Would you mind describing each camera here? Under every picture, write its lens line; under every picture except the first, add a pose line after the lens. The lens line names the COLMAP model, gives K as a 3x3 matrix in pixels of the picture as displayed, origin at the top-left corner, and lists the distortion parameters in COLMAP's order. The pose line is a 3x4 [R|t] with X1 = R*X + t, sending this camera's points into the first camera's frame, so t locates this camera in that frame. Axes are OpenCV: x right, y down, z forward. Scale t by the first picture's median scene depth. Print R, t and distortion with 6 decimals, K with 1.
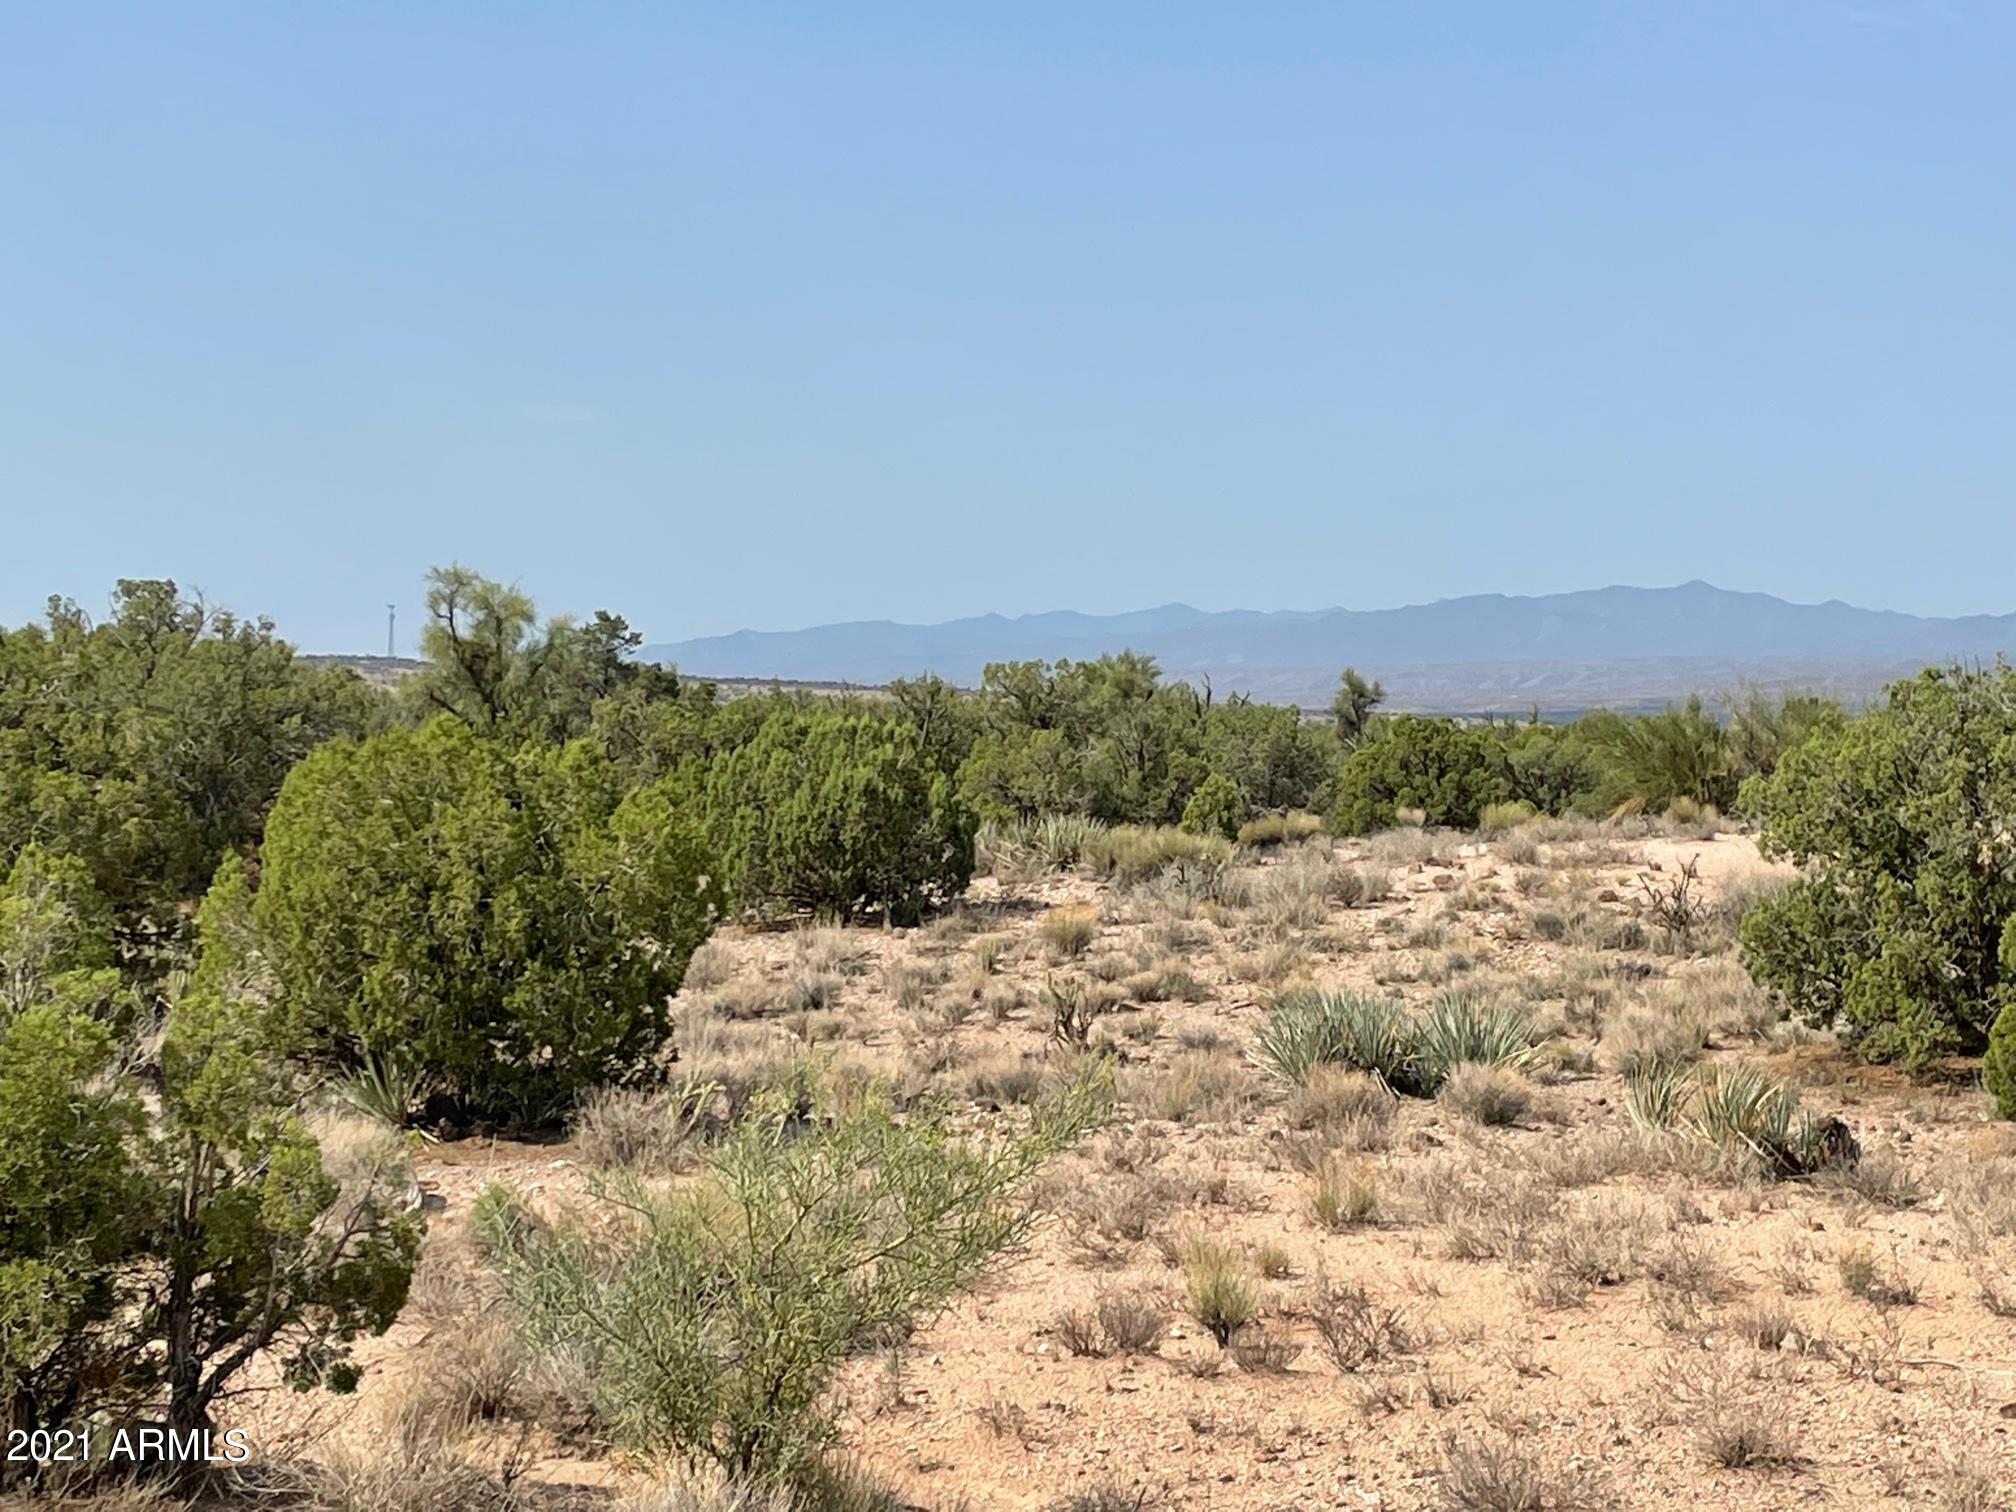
lens RADIAL K [[3982.5, 0, 1008.0], [0, 3982.5, 756.0], [0, 0, 1]] dist [0.151603, -0.169674]
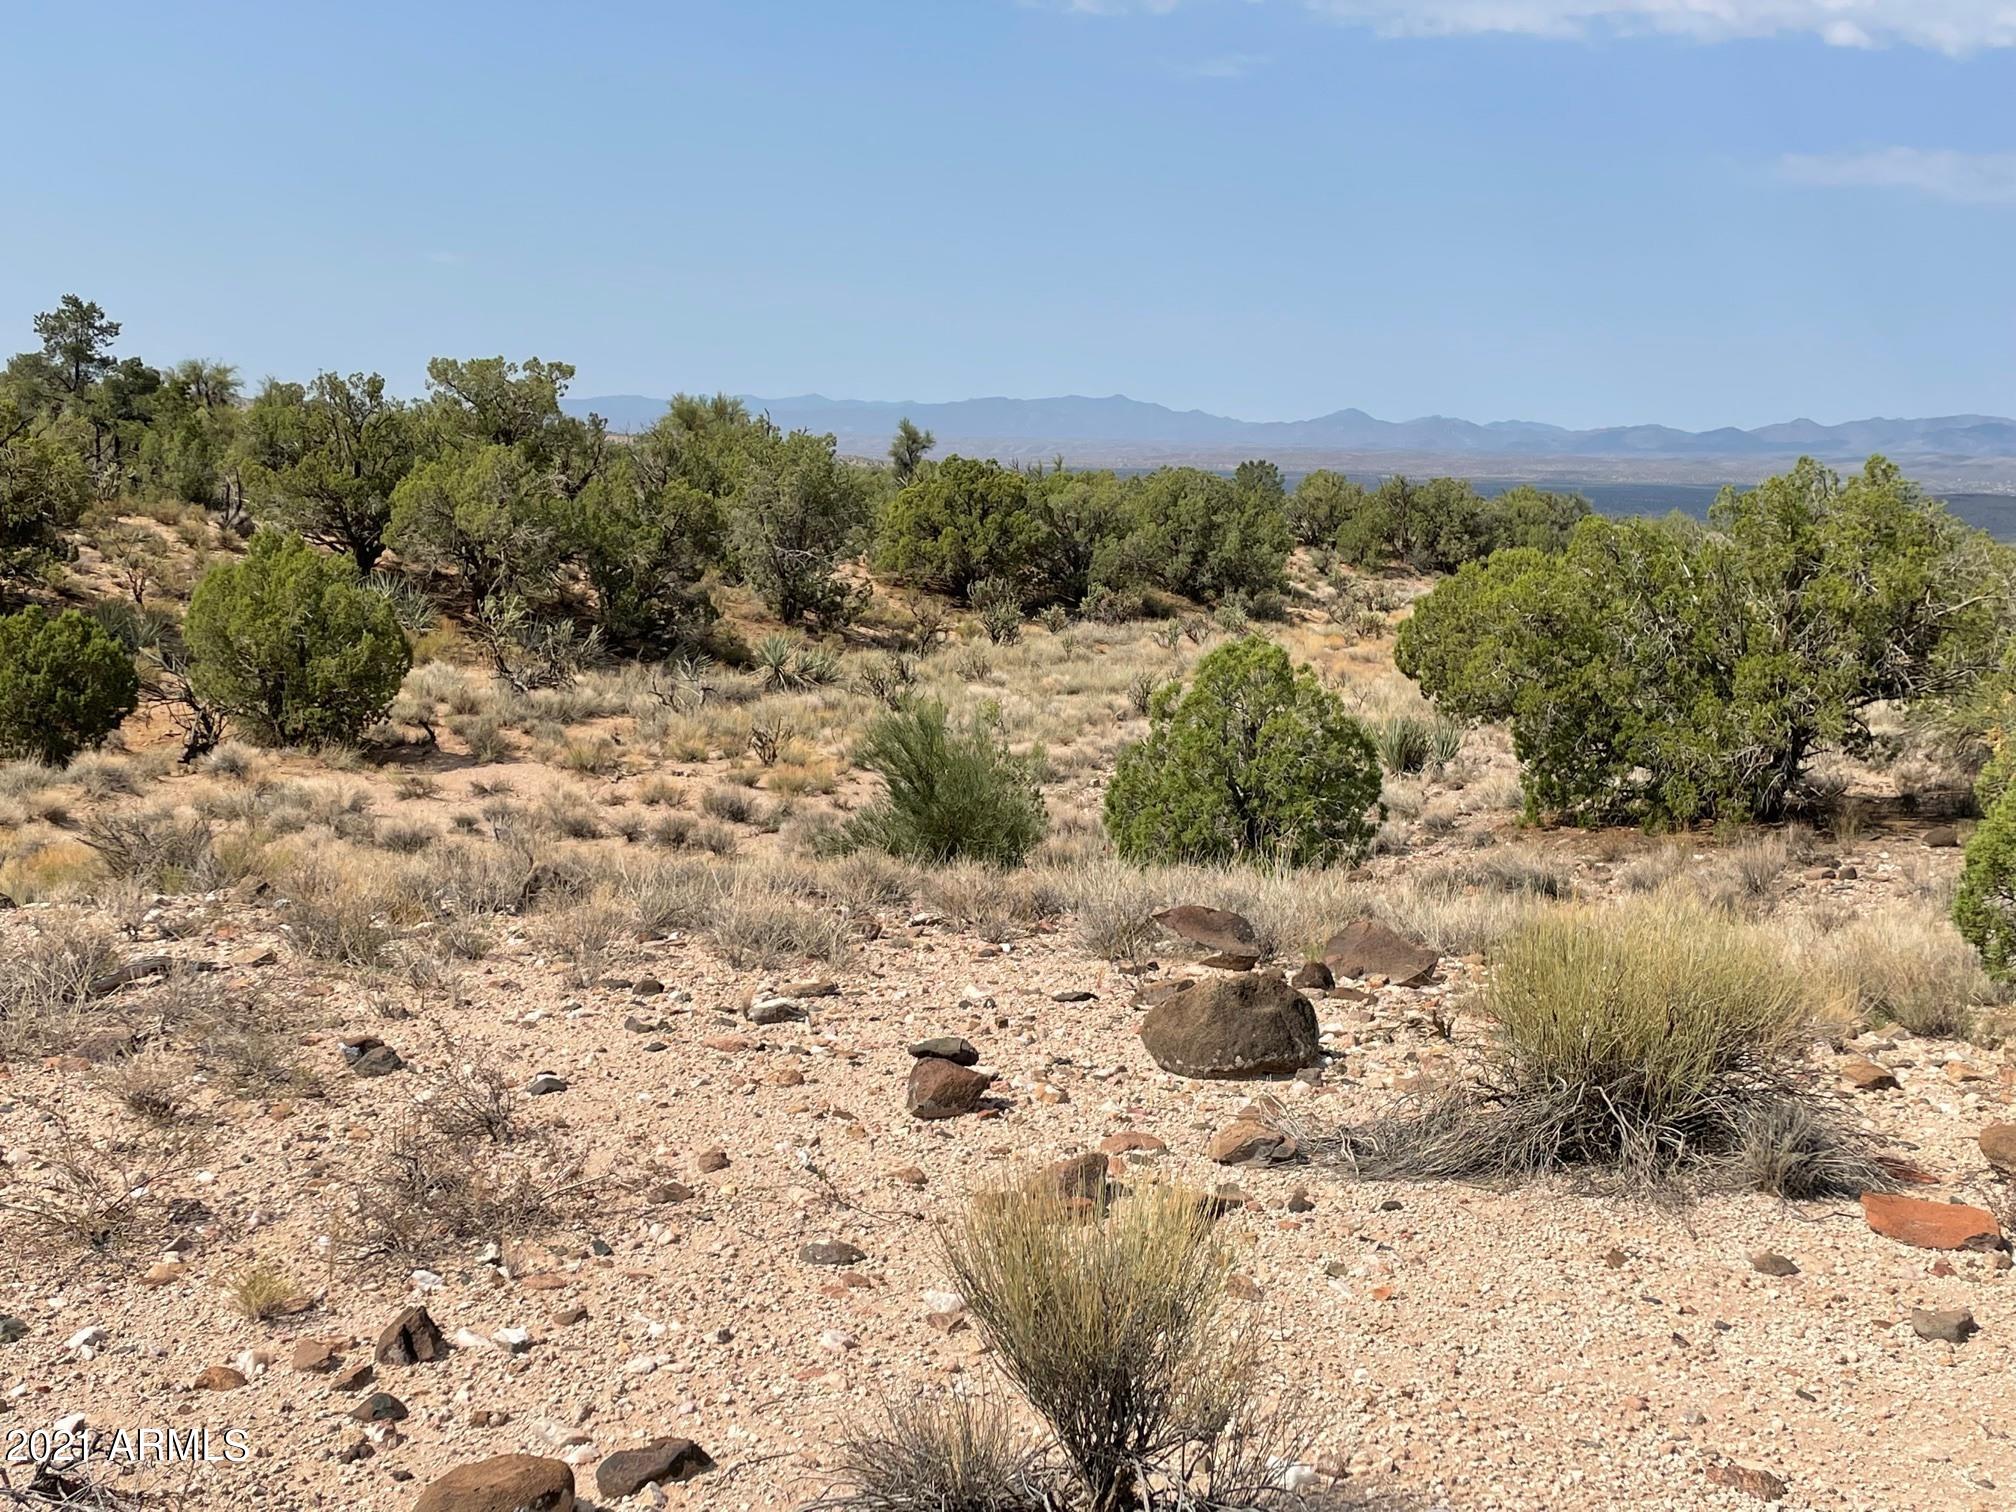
lens RADIAL K [[2297.9, 0, 1008.0], [0, 2297.9, 756.0], [0, 0, 1]] dist [0.107851, -0.329234]
pose [[0.991214, 0.026893, 0.129504, 0.039173], [-0.041746, 0.992673, 0.113388, -0.001233], [-0.125505, -0.117798, 0.985075, 0.404661]]
